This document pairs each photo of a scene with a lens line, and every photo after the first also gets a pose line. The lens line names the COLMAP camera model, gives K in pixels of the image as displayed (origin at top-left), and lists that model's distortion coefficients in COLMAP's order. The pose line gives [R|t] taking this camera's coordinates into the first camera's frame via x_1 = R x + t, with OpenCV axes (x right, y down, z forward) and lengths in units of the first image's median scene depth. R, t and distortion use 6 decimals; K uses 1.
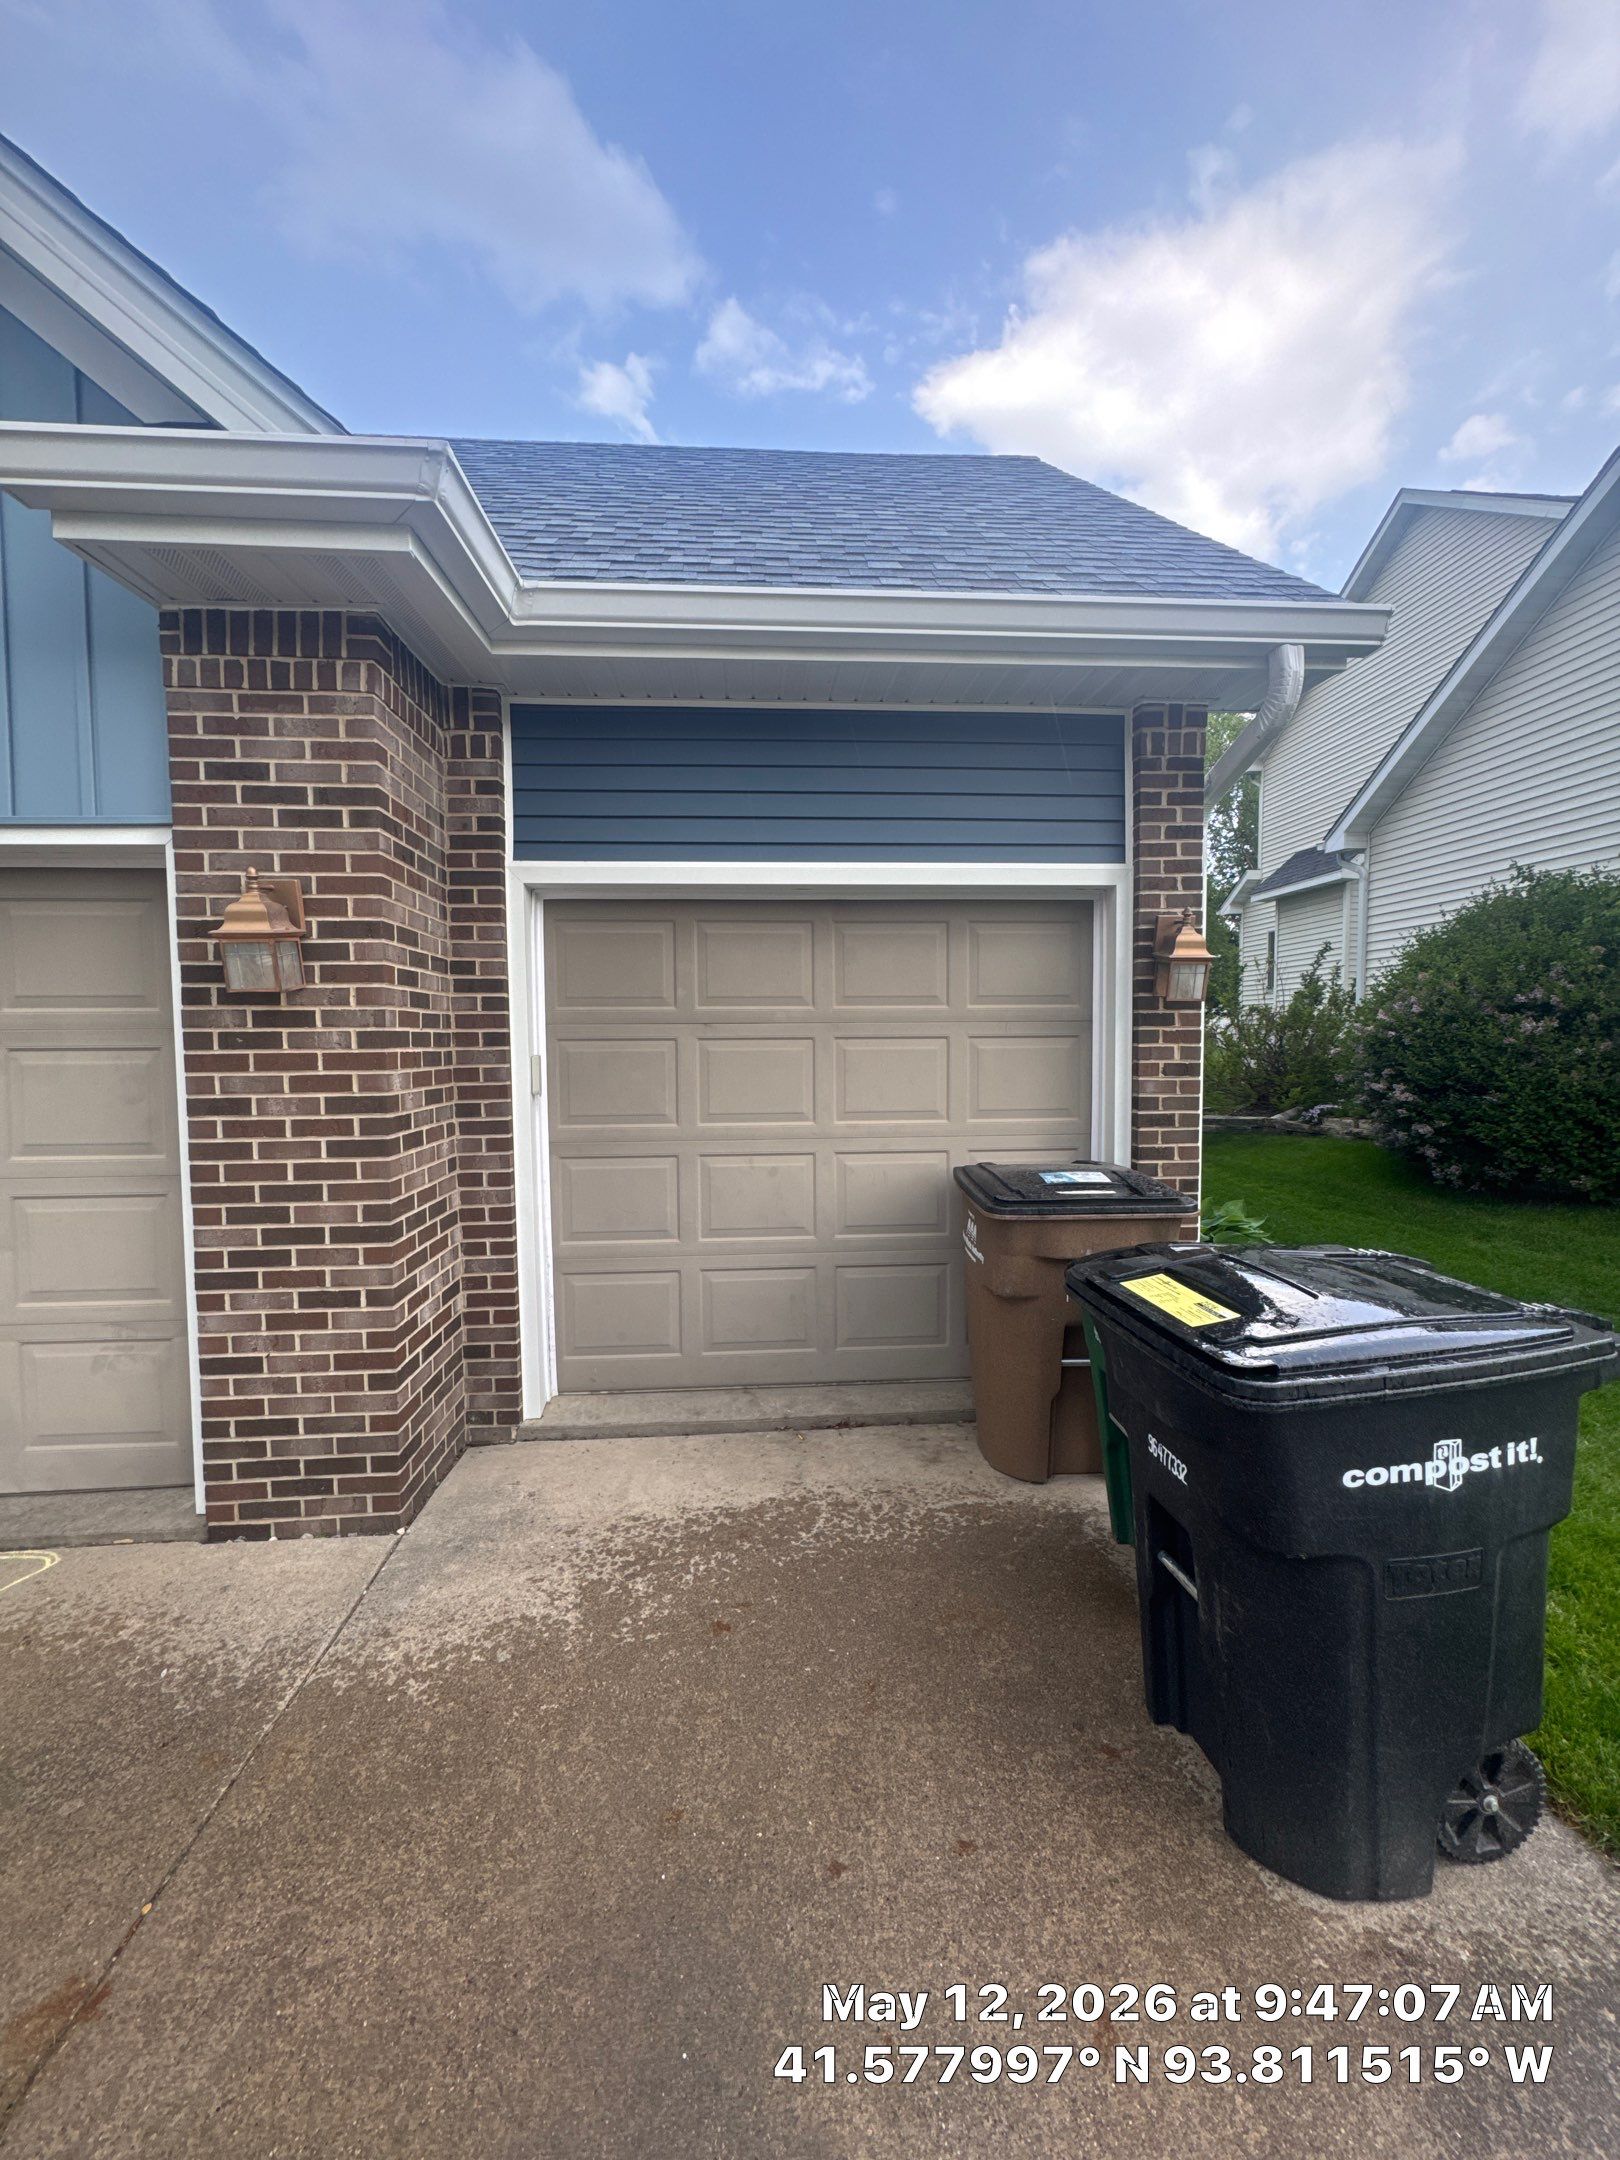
lens RADIAL K [[852.3, 0, 812.7], [0, 852.3, 1081.1], [0, 0, 1]] dist [-0.001407, 0.000005]
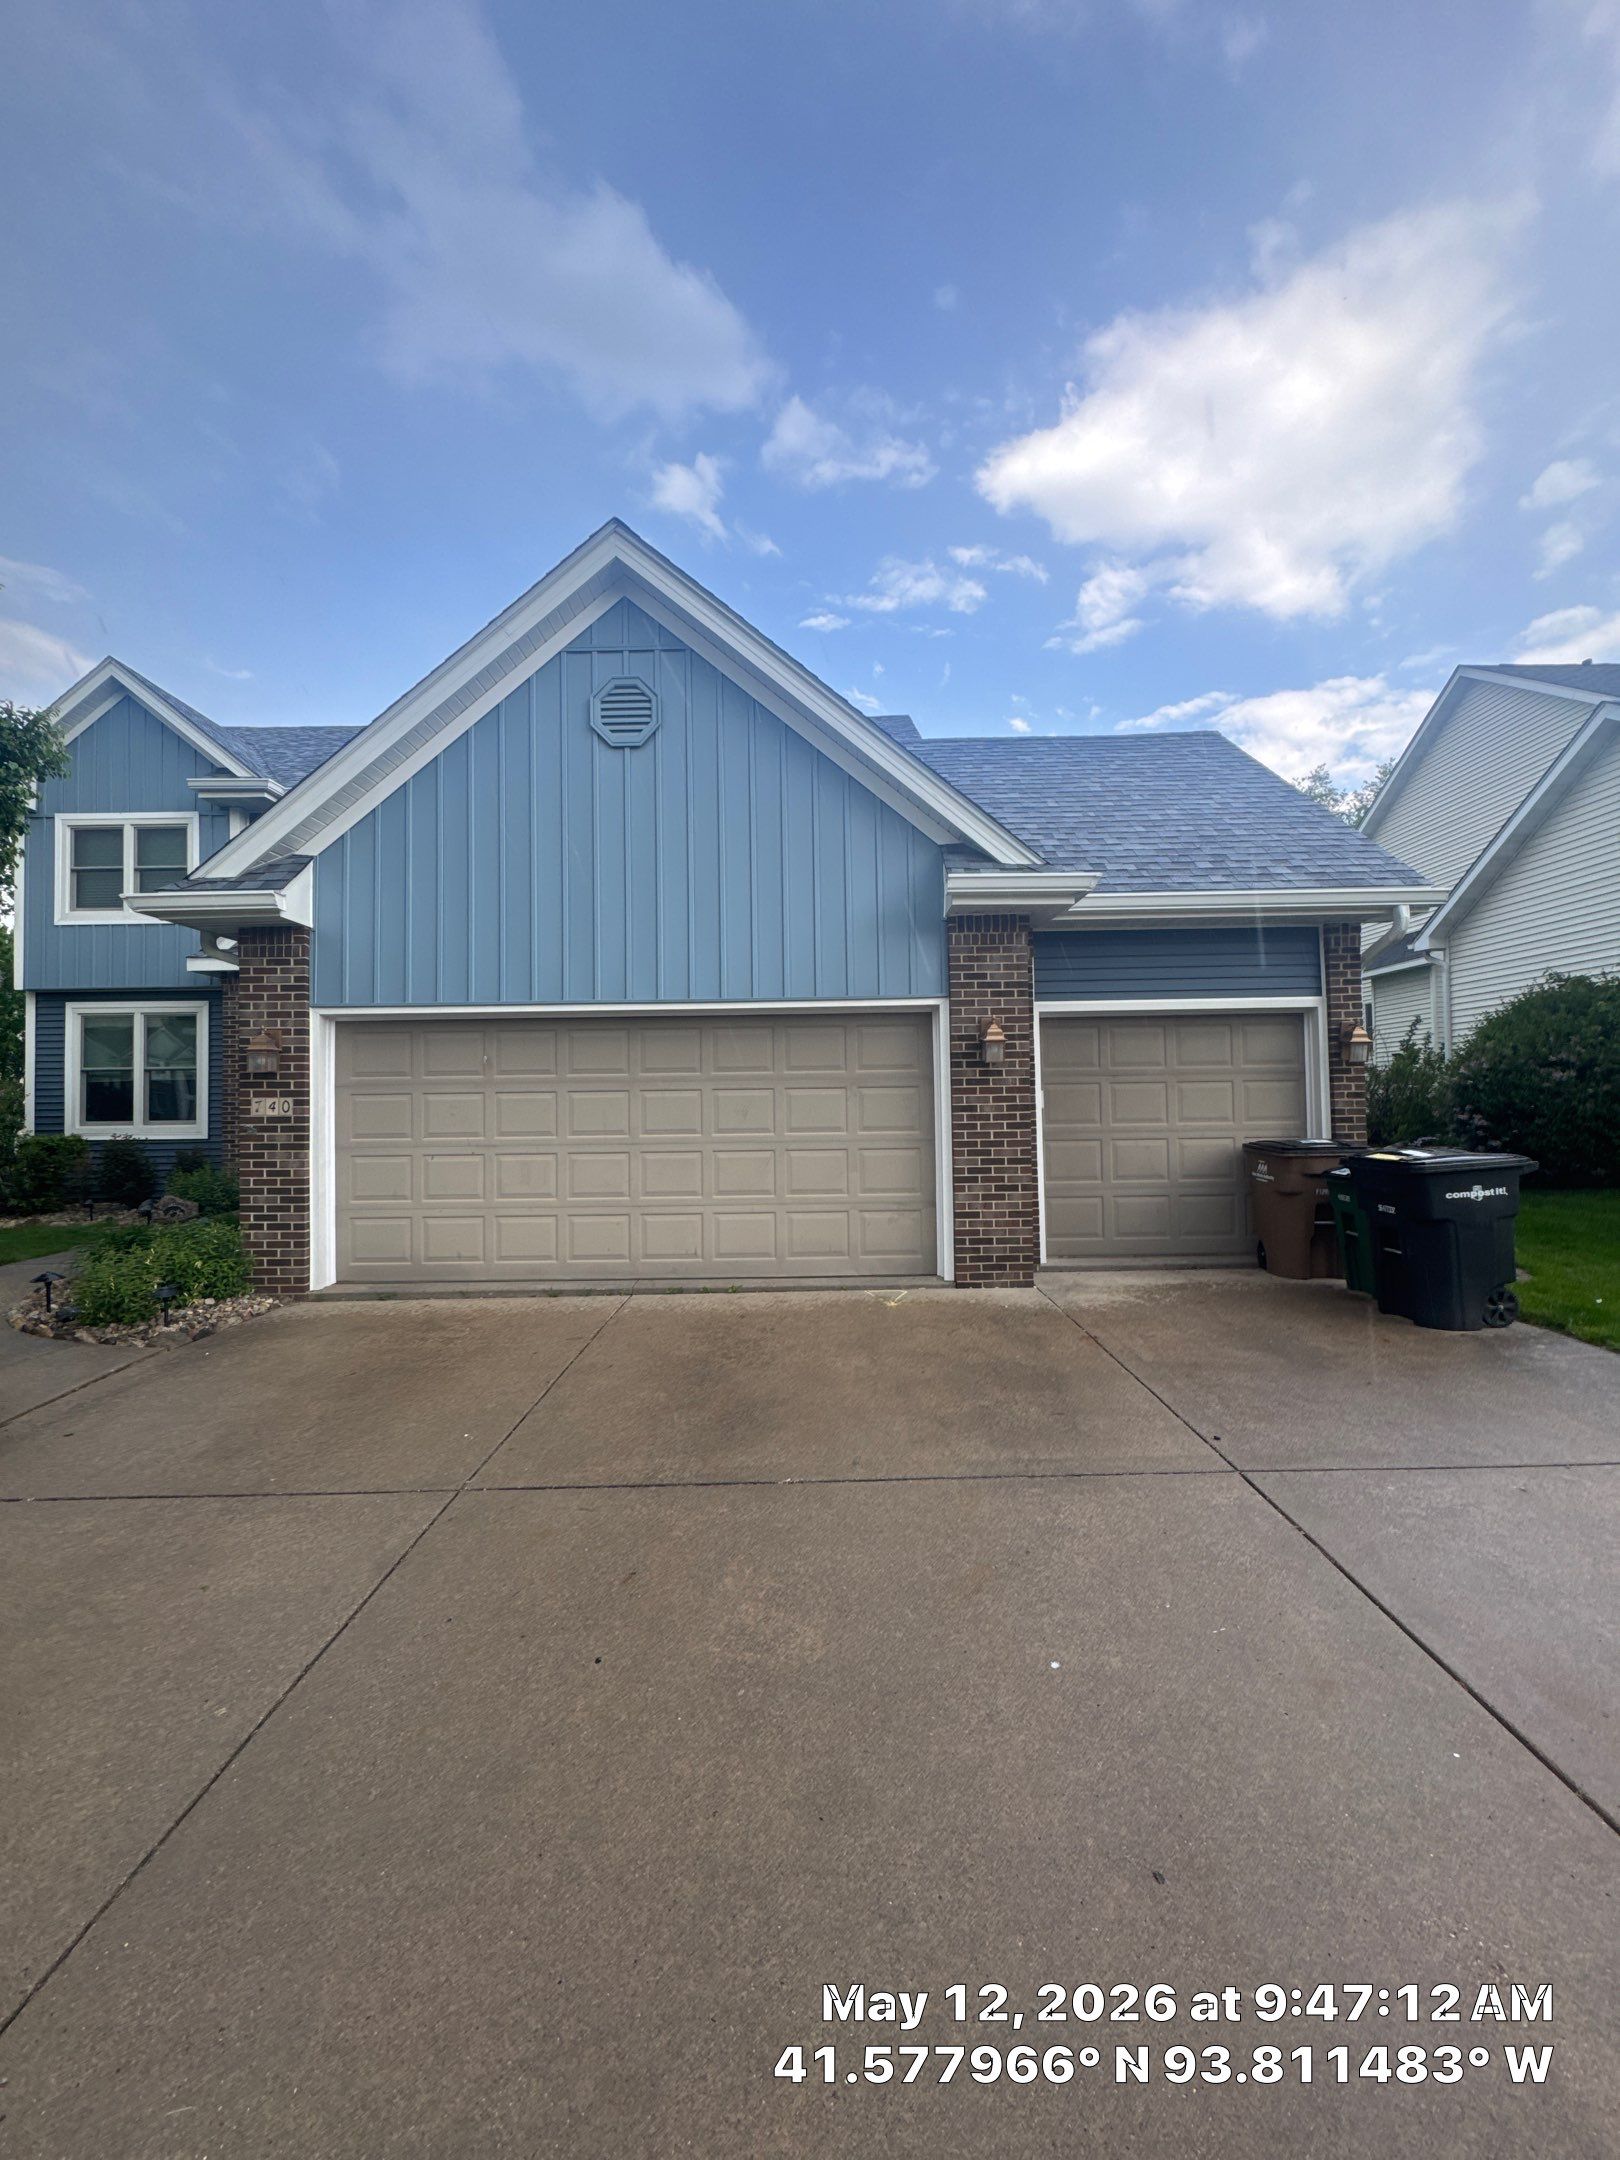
lens RADIAL K [[852.3, 0, 812.7], [0, 852.3, 1081.1], [0, 0, 1]] dist [-0.001407, 0.000005]
pose [[0.997181, -0.009446, -0.074435, -0.870884], [0.003660, 0.996987, -0.077485, 0.129148], [0.074943, 0.076994, 0.994211, -1.383039]]
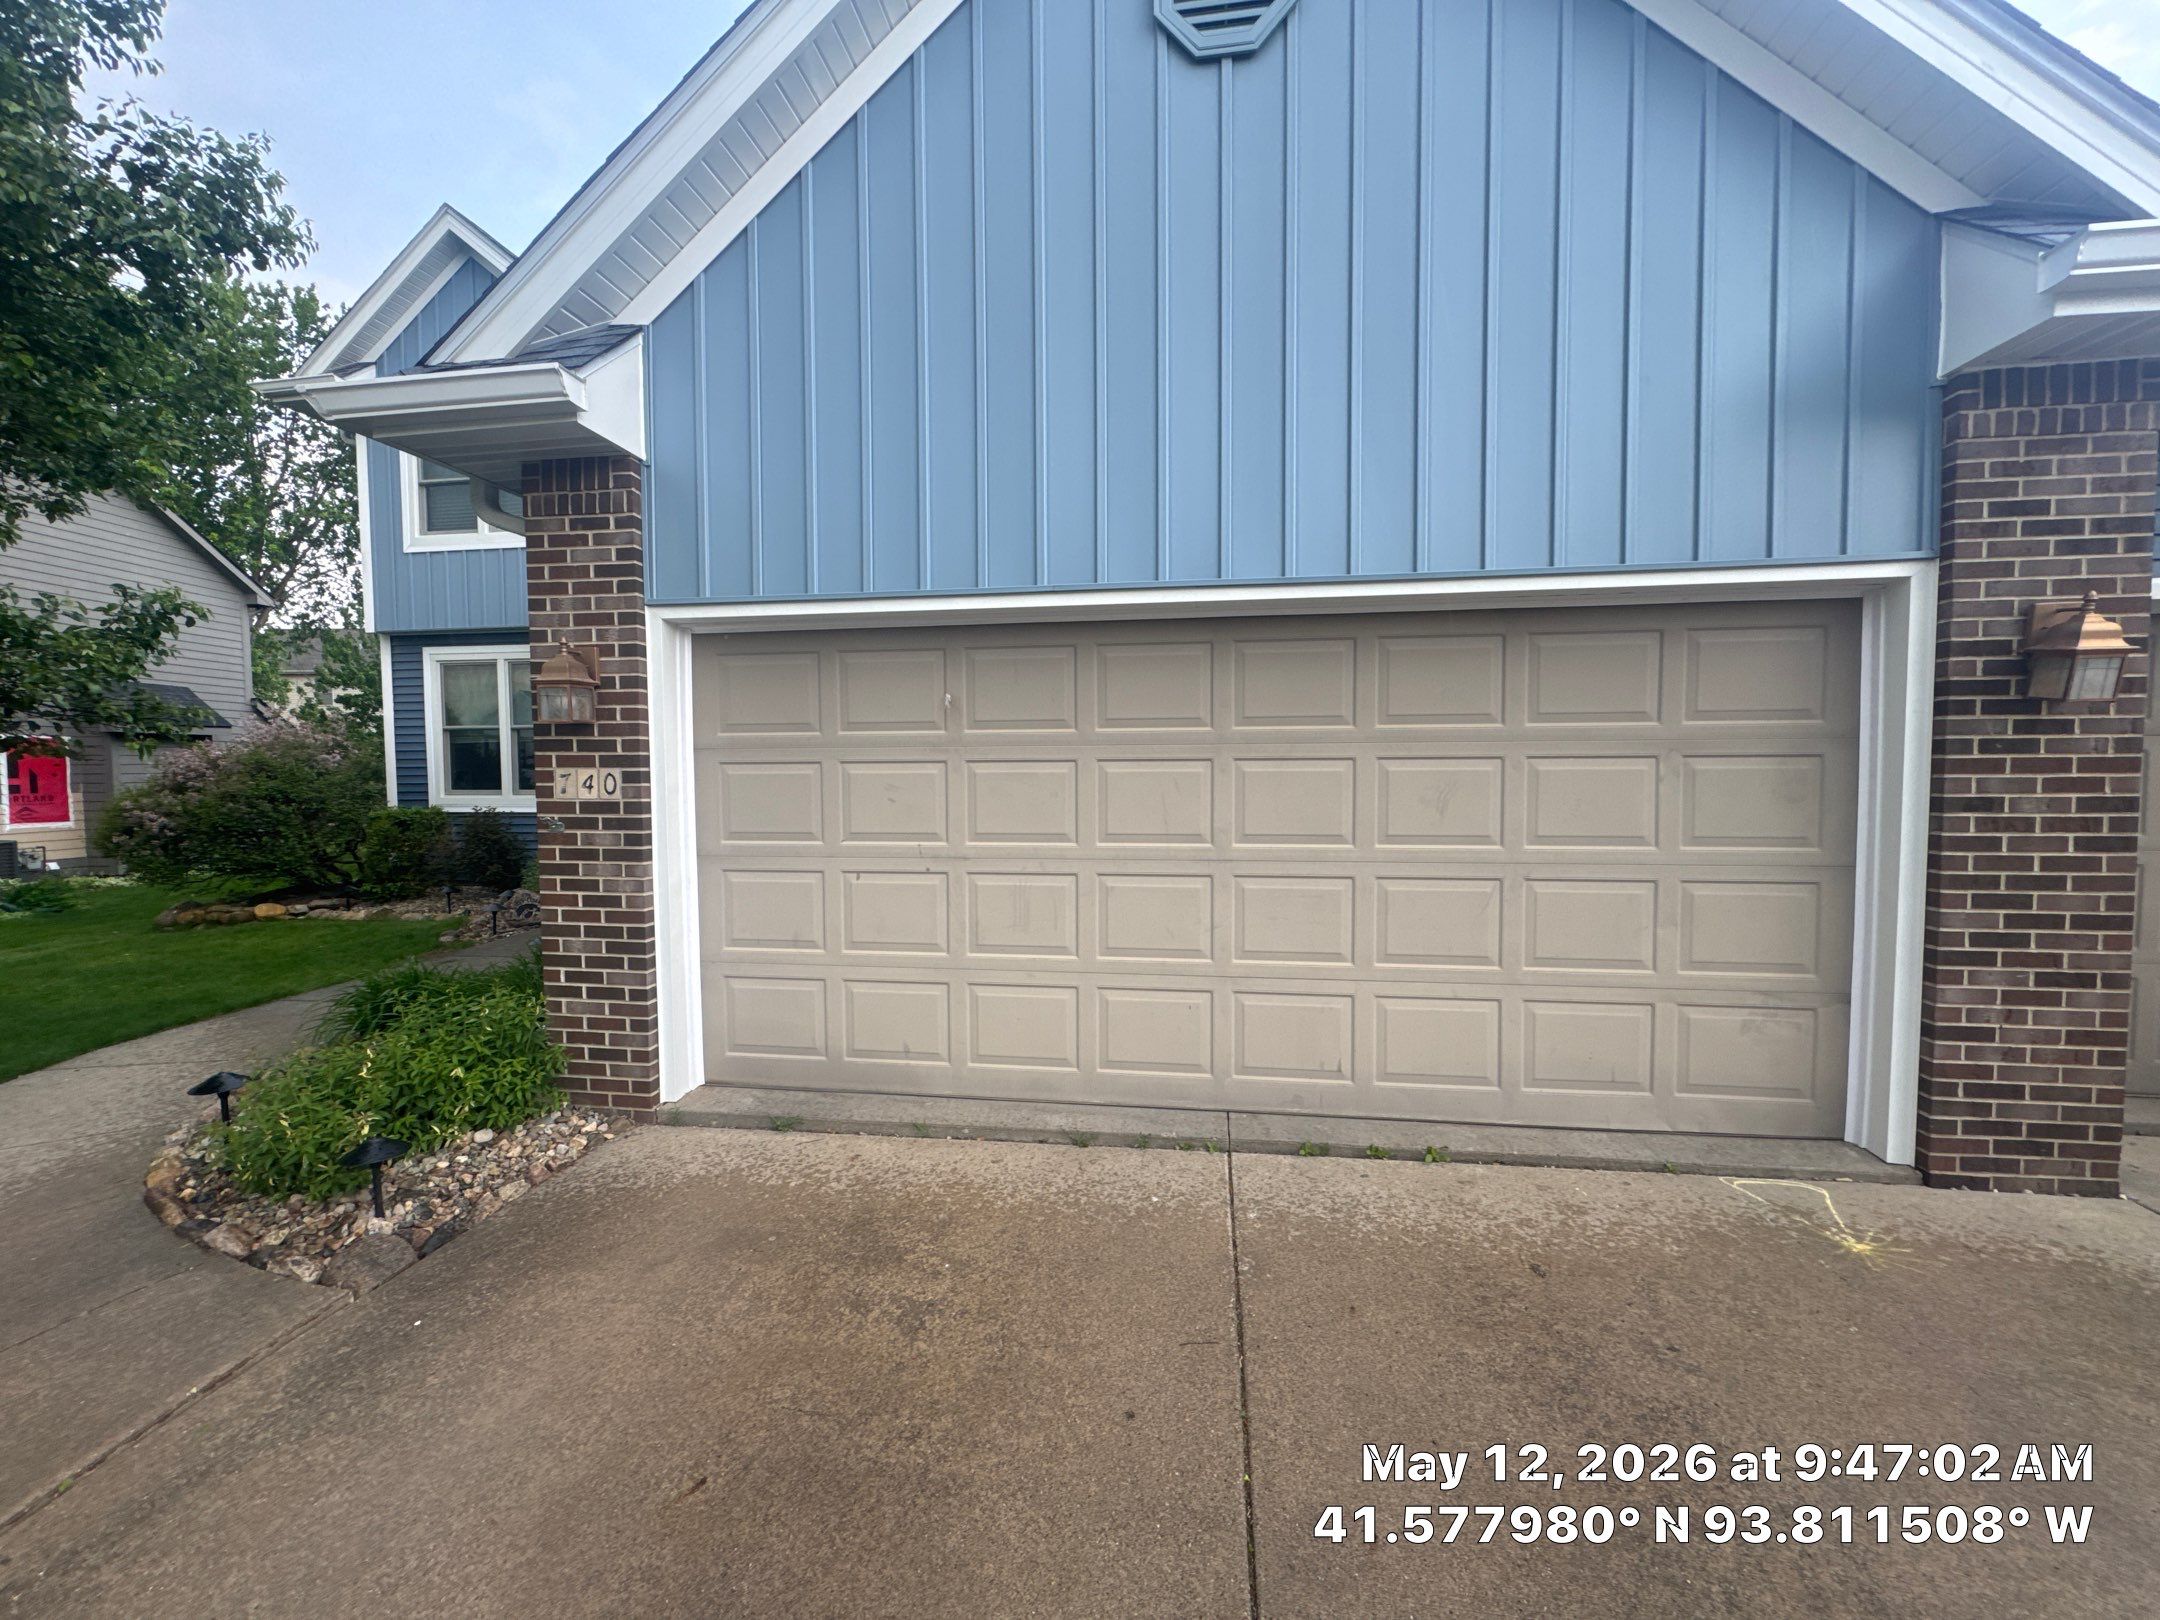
lens RADIAL K [[852.3, 0, 1080.0], [0, 852.3, 810.0], [0, 0, 1]] dist [-0.001407, 0.000005]
pose [[0.977489, 0.011071, -0.210696, -1.480029], [-0.012162, 0.999919, -0.003881, 0.051357], [0.210636, 0.006356, 0.977544, -0.329270]]
